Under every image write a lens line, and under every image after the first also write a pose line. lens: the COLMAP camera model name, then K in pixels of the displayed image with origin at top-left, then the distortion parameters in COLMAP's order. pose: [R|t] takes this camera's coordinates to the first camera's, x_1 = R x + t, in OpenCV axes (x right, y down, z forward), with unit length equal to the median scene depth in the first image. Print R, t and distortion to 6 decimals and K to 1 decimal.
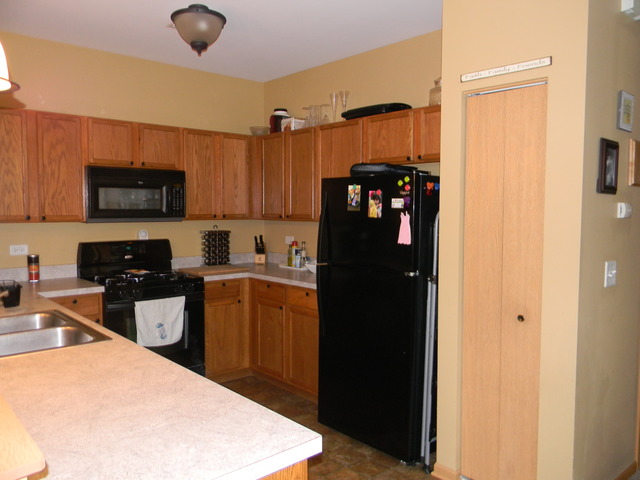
lens RADIAL K [[510.0, 0, 320.0], [0, 510.0, 240.0], [0, 0, 1]] dist [-0.010956, -0.003212]
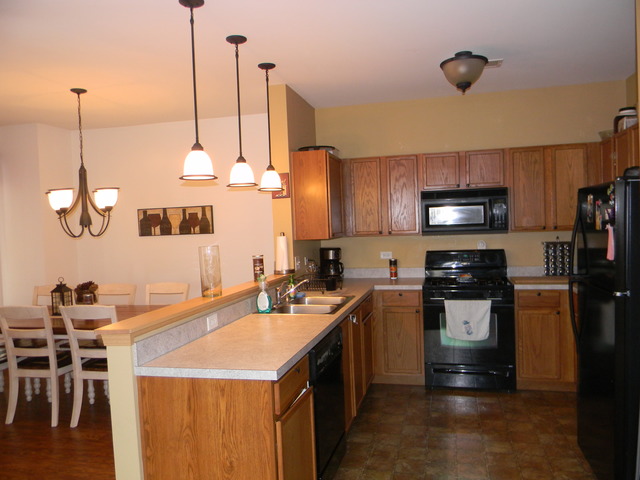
lens RADIAL K [[510.0, 0, 320.0], [0, 510.0, 240.0], [0, 0, 1]] dist [-0.010956, -0.003212]
pose [[0.557523, 0.002006, -0.830159, 0.495570], [-0.014749, 0.999863, -0.007489, -0.009409], [0.830030, 0.016419, 0.557476, 0.064492]]
